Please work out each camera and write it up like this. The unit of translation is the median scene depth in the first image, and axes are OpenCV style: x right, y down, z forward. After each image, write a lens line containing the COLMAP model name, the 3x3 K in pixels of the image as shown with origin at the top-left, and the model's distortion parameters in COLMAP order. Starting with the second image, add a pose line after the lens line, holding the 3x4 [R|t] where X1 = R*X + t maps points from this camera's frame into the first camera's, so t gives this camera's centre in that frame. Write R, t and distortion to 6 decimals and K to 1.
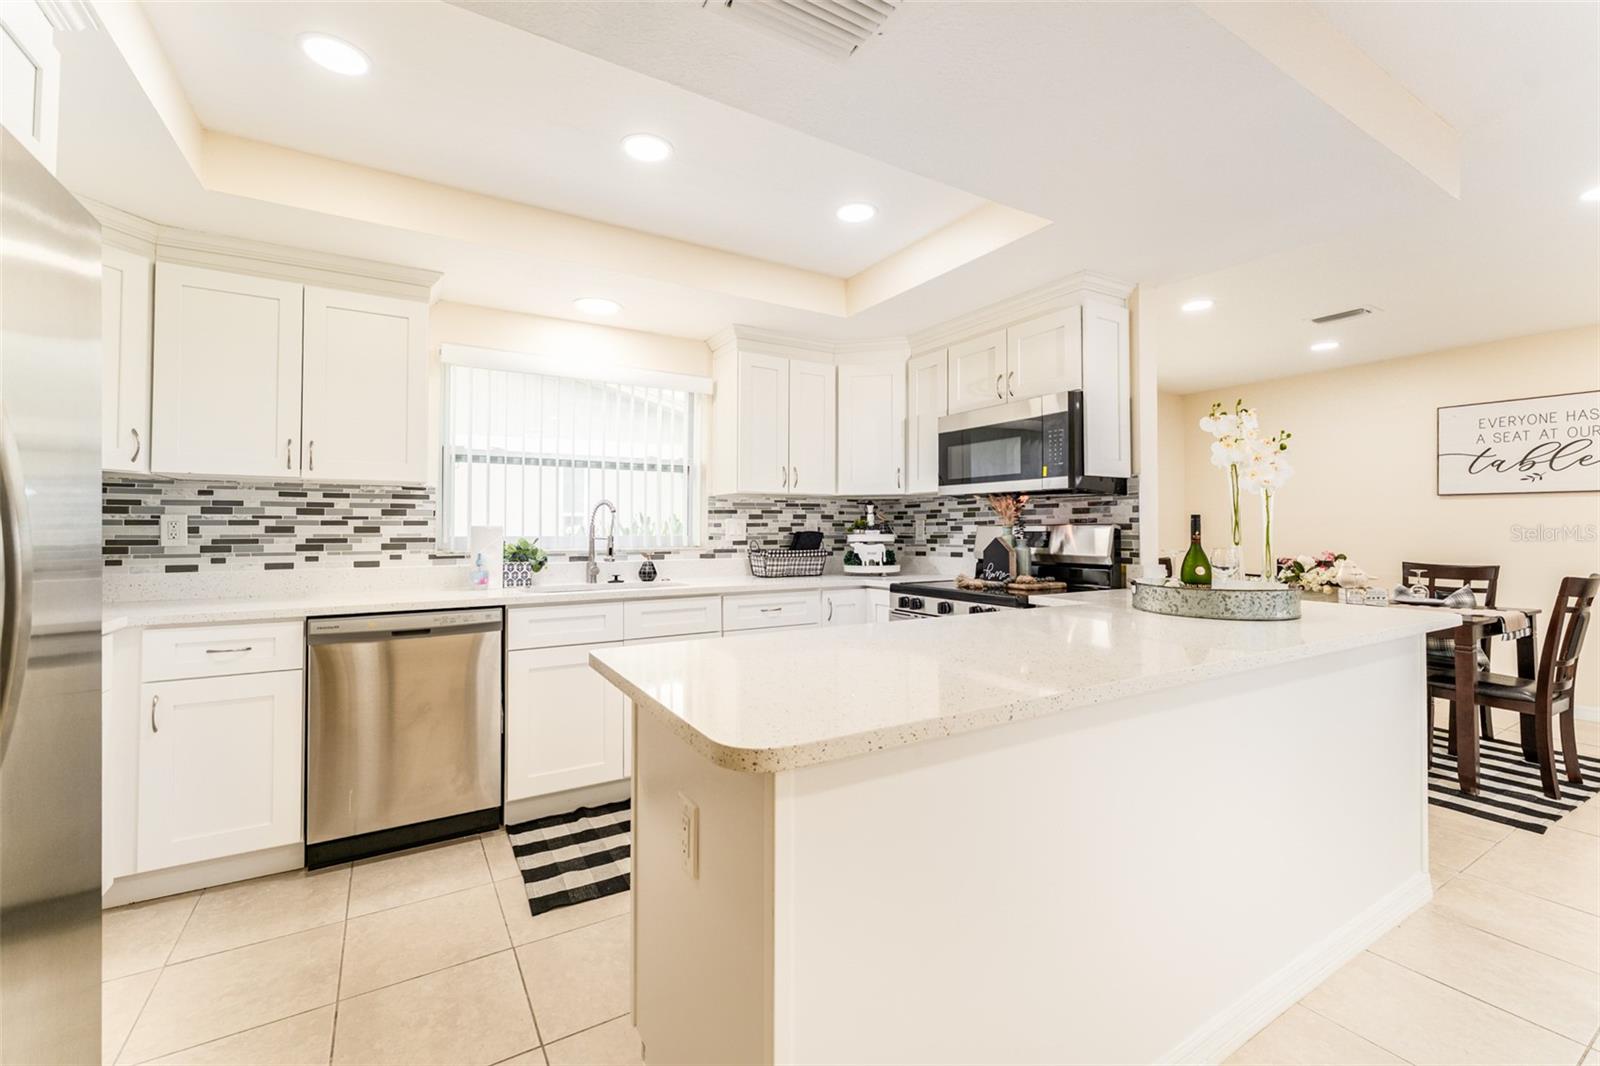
lens RADIAL K [[646.5, 0, 790.3], [0, 646.5, 516.8], [0, 0, 1]] dist [-0.003463, 0.000752]
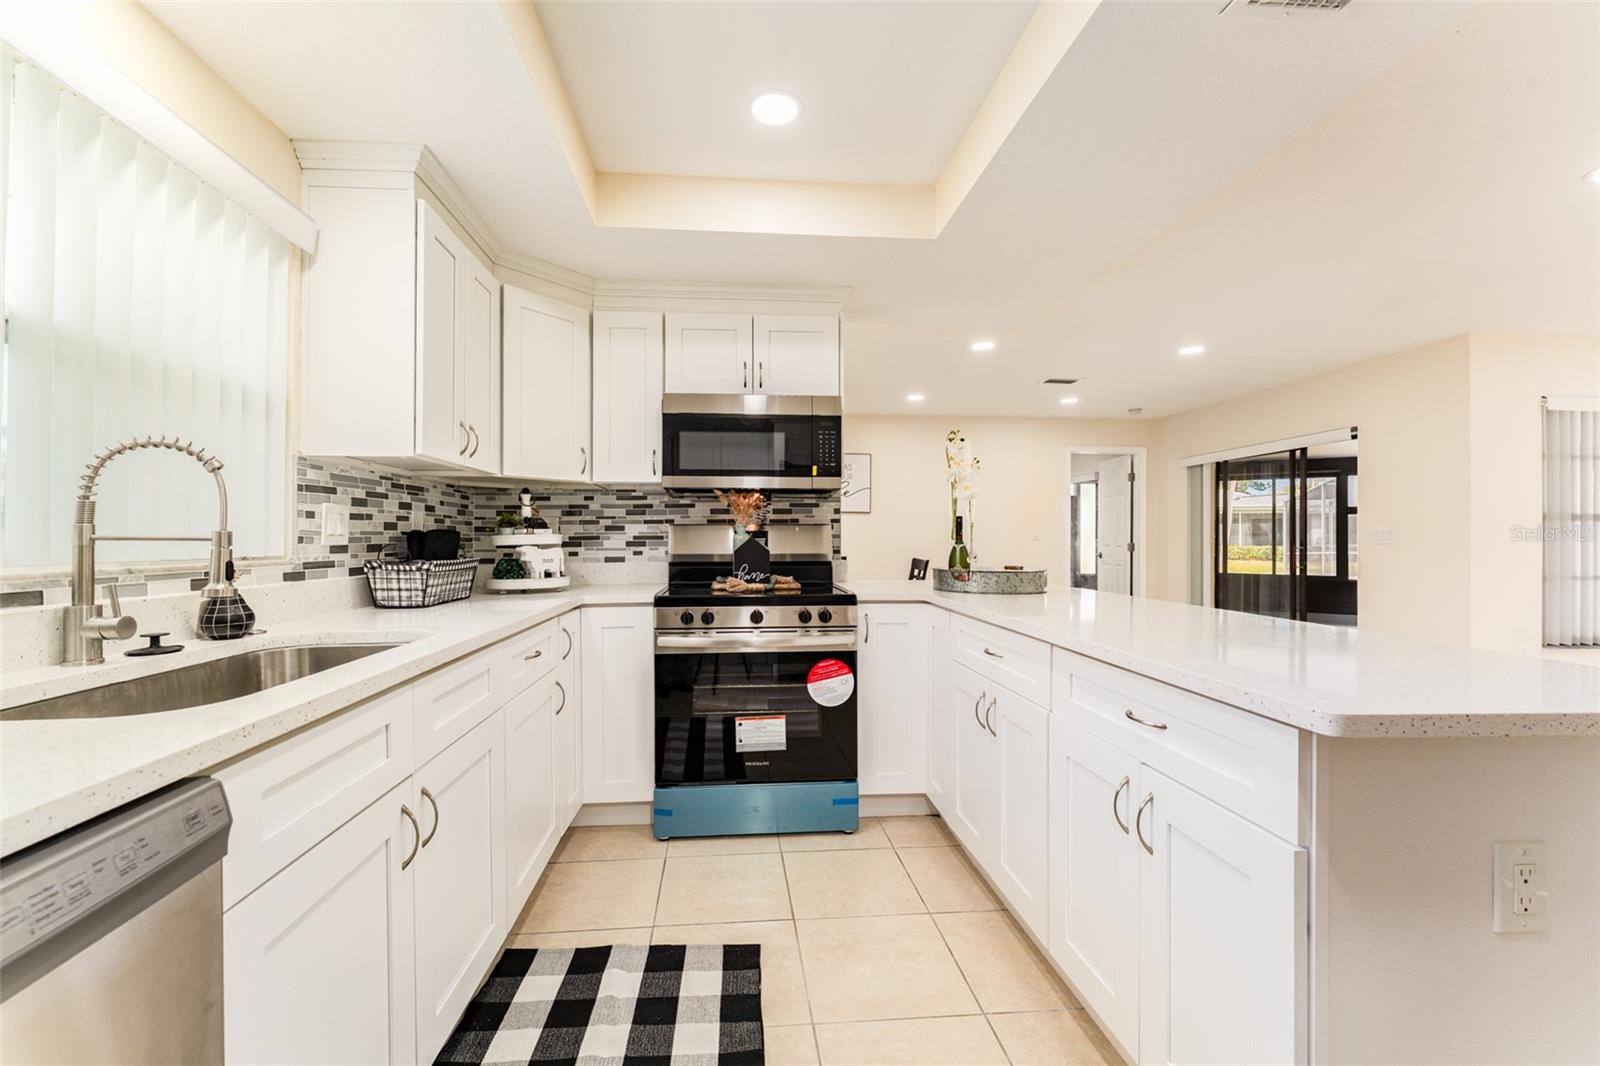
lens RADIAL K [[646.5, 0, 770.2], [0, 646.5, 531.5], [0, 0, 1]] dist [-0.003463, 0.000752]
pose [[0.453416, 0.009242, 0.891251, -0.404839], [-0.016848, 0.999856, -0.001797, 0.020897], [-0.891140, -0.014200, 0.453506, 0.452214]]
